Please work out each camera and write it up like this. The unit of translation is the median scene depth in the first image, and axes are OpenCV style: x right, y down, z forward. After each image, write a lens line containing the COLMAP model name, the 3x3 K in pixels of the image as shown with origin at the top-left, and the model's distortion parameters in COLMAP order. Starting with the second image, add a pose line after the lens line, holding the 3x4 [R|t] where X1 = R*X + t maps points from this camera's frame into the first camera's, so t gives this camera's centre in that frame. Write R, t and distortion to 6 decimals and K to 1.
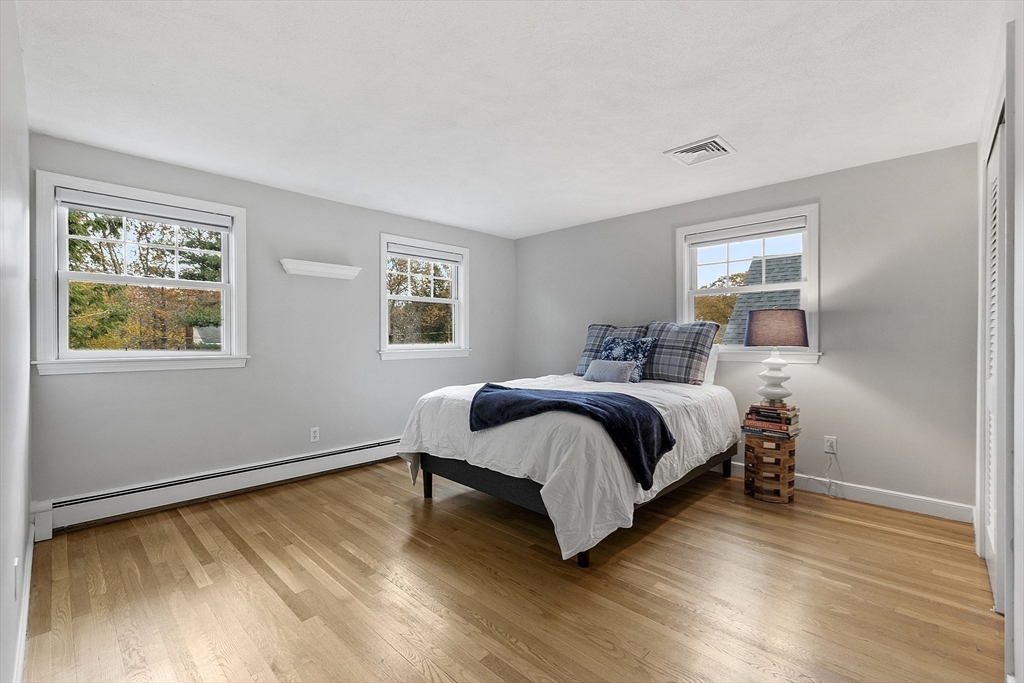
lens RADIAL K [[453.3, 0, 510.1], [0, 453.3, 347.2], [0, 0, 1]] dist [0.001134, 0.000050]
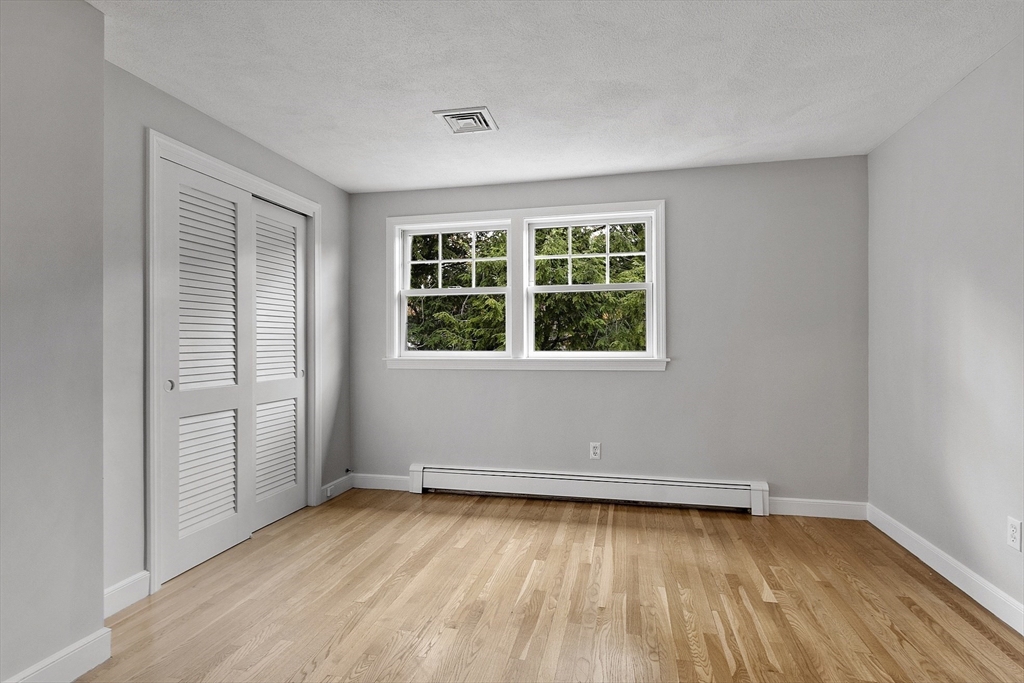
lens RADIAL K [[526.7, 0, 512.0], [0, 526.7, 341.5], [0, 0, 1]] dist [-0.000110, -0.000020]
pose [[0.531217, -0.000224, -0.847236, 0.342001], [-0.013633, 0.999868, -0.008812, -0.005454], [0.847126, 0.016231, 0.531144, 0.326823]]
